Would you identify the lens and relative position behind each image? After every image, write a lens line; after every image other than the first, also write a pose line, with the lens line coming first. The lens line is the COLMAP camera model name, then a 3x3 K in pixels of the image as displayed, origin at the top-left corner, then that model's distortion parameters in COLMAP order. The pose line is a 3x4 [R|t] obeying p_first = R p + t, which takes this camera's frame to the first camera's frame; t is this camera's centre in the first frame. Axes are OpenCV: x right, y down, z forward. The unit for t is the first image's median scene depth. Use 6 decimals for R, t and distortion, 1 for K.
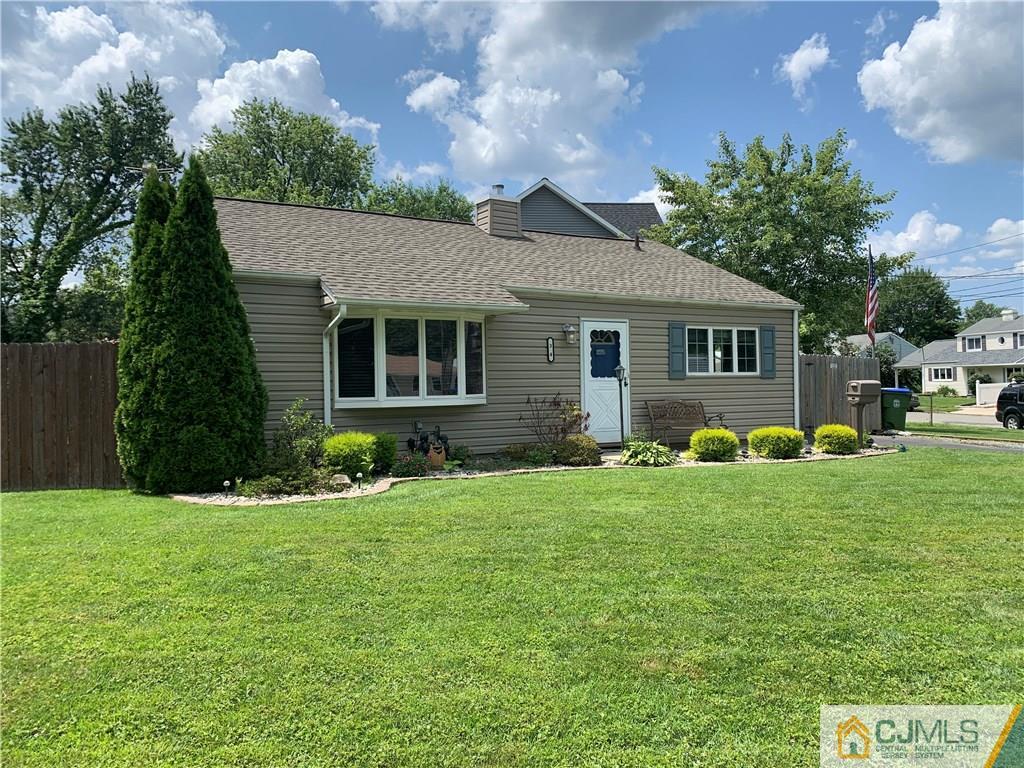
lens RADIAL K [[774.0, 0, 510.3], [0, 774.0, 370.0], [0, 0, 1]] dist [0.048600, -0.078275]
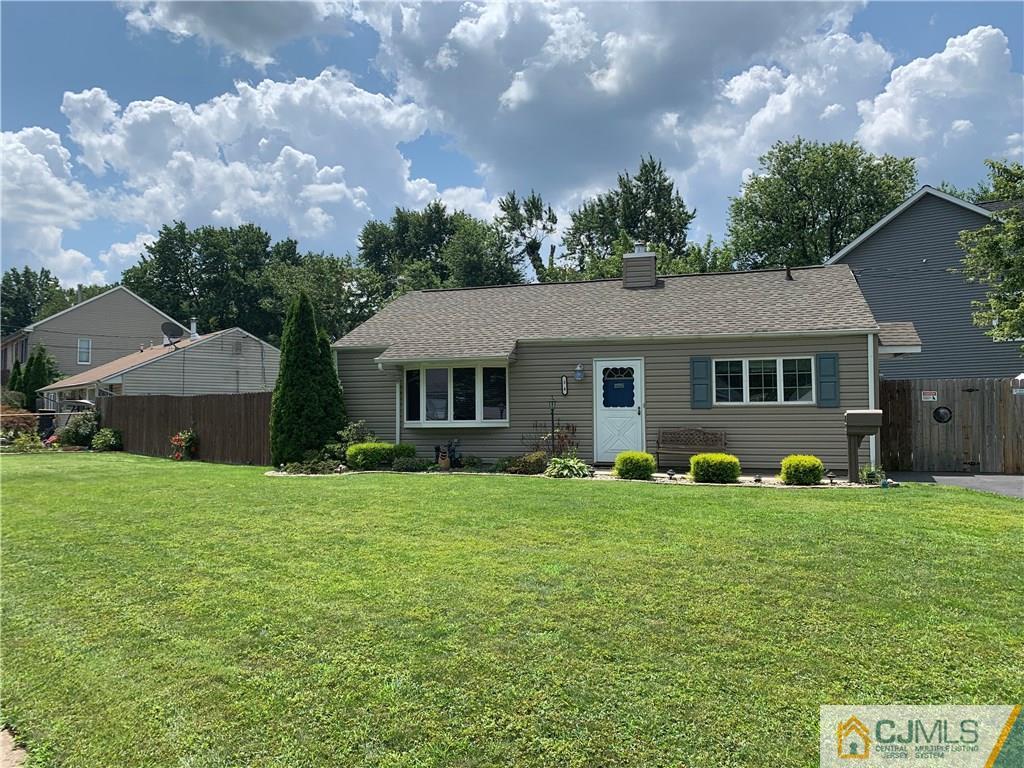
lens RADIAL K [[795.0, 0, 514.6], [0, 795.0, 352.7], [0, 0, 1]] dist [0.051265, 0.000919]
pose [[0.679655, -0.053099, -0.731608, 1.009856], [0.011883, 0.998043, -0.061397, -0.000561], [0.733436, 0.033036, 0.678956, 0.050098]]
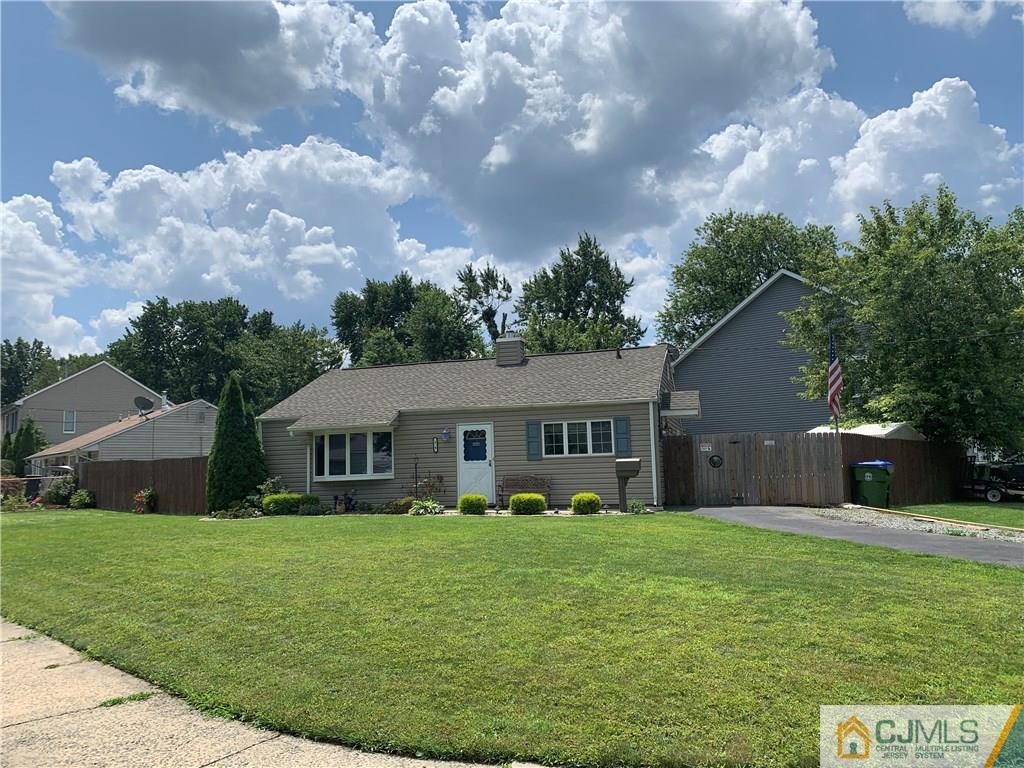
lens RADIAL K [[797.8, 0, 512.0], [0, 797.8, 384.0], [0, 0, 1]] dist [0.079774, -0.009367]
pose [[0.678433, -0.090314, -0.729090, 1.495739], [0.033508, 0.995186, -0.092096, 0.006907], [0.733897, 0.038051, 0.678194, -0.044045]]
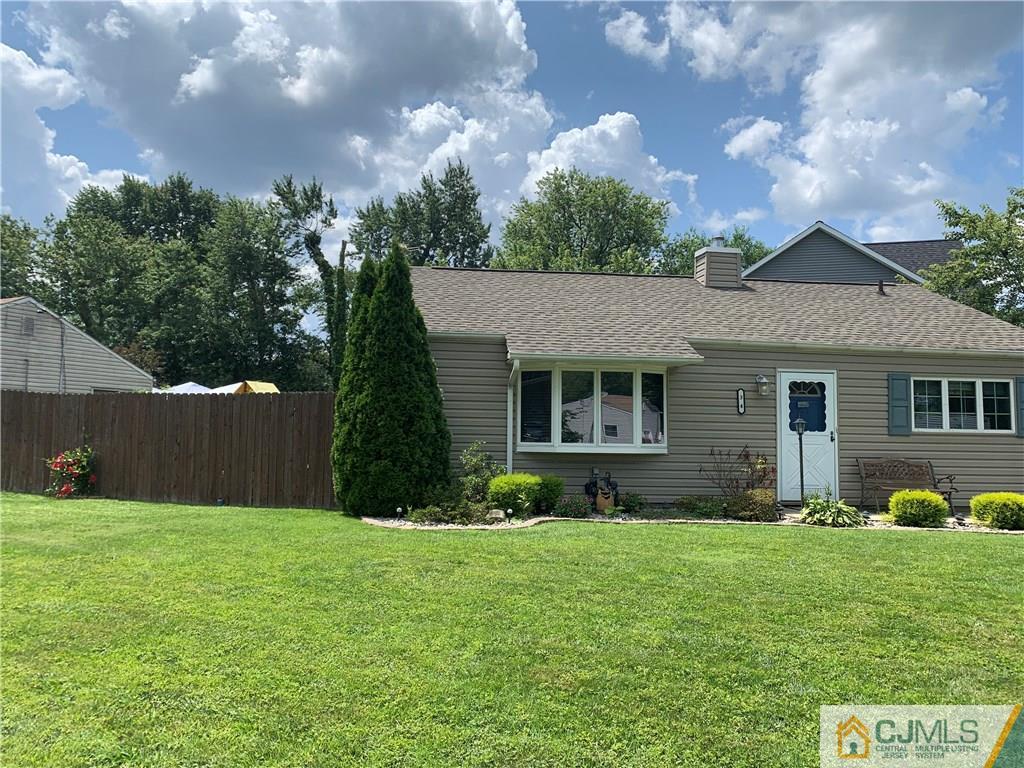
lens RADIAL K [[774.0, 0, 510.3], [0, 774.0, 370.0], [0, 0, 1]] dist [0.048600, -0.078275]
pose [[0.921158, -0.005288, -0.389153, 0.175702], [-0.019804, 0.997975, -0.060440, -0.000372], [0.388685, 0.063381, 0.919188, -0.030727]]
